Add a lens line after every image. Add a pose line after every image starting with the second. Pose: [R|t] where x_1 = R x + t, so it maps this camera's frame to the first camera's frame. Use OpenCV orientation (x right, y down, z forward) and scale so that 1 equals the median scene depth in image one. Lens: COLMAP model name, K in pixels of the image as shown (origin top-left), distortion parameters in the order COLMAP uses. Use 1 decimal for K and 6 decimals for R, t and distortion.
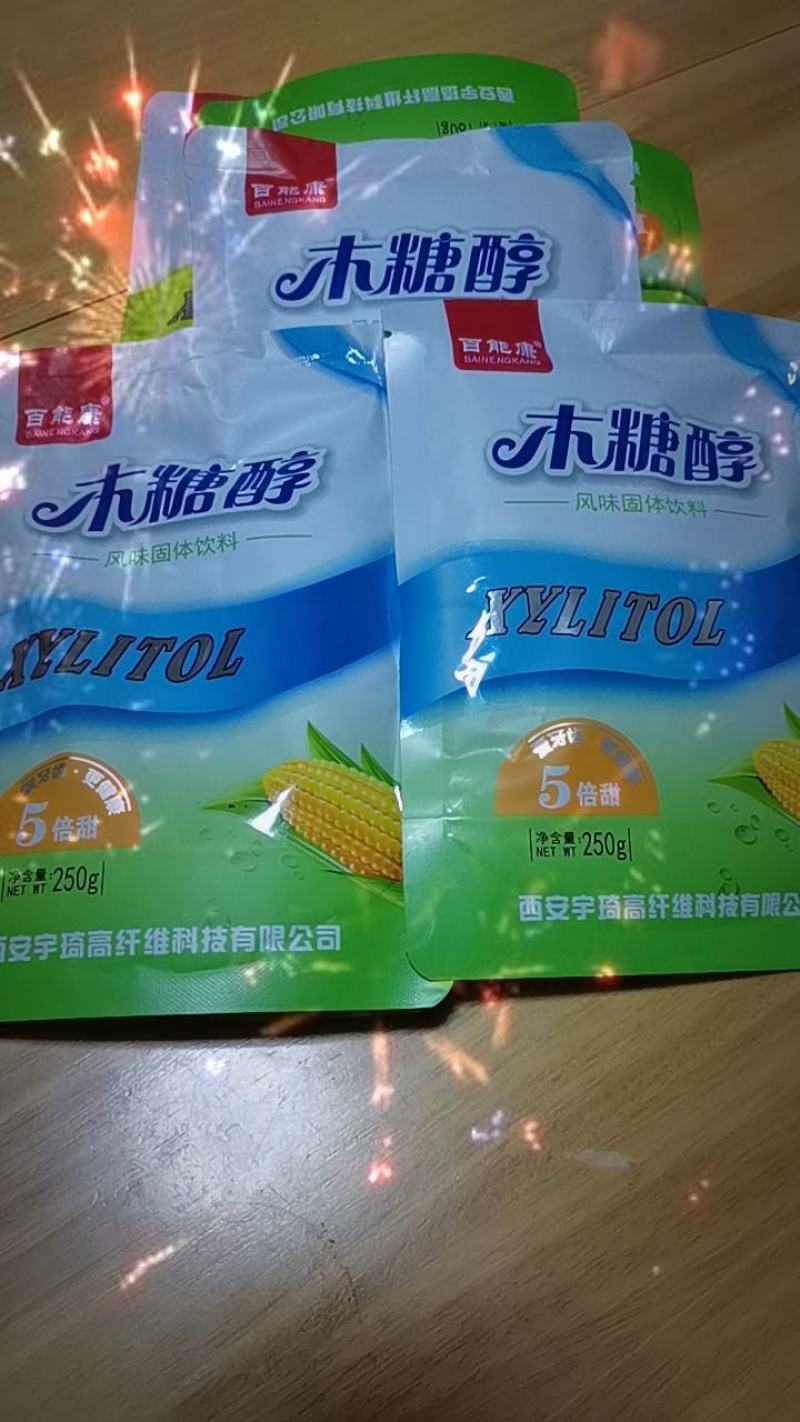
lens RADIAL K [[1142.2, 0, 408.5], [0, 1142.2, 717.5], [0, 0, 1]] dist [0.029750, -0.082332]
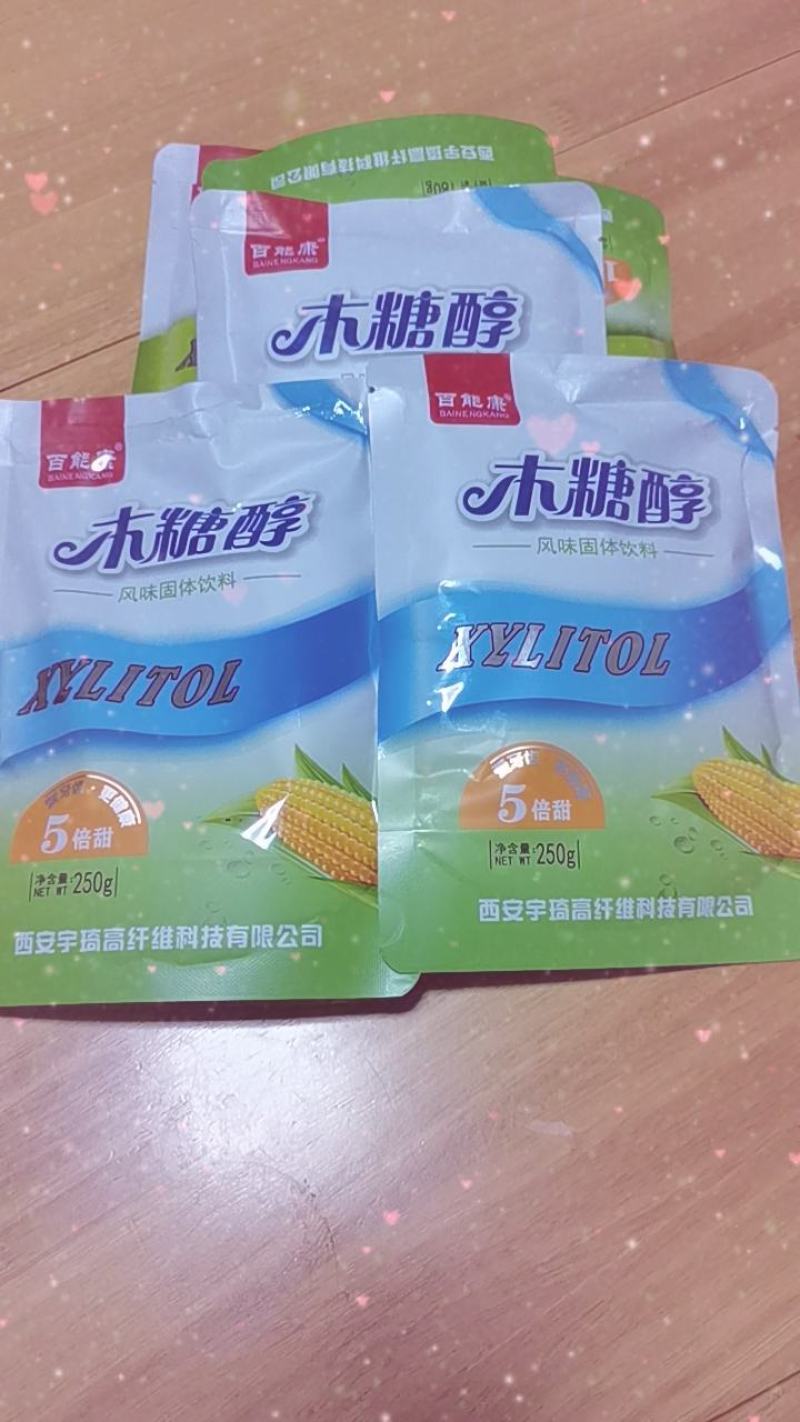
lens RADIAL K [[1142.2, 0, 408.0], [0, 1142.2, 714.8], [0, 0, 1]] dist [0.029750, -0.082332]
pose [[0.999759, 0.004779, -0.021428, 0.045235], [-0.004040, 0.999401, 0.034367, -0.061909], [0.021579, -0.034272, 0.999180, -0.125140]]
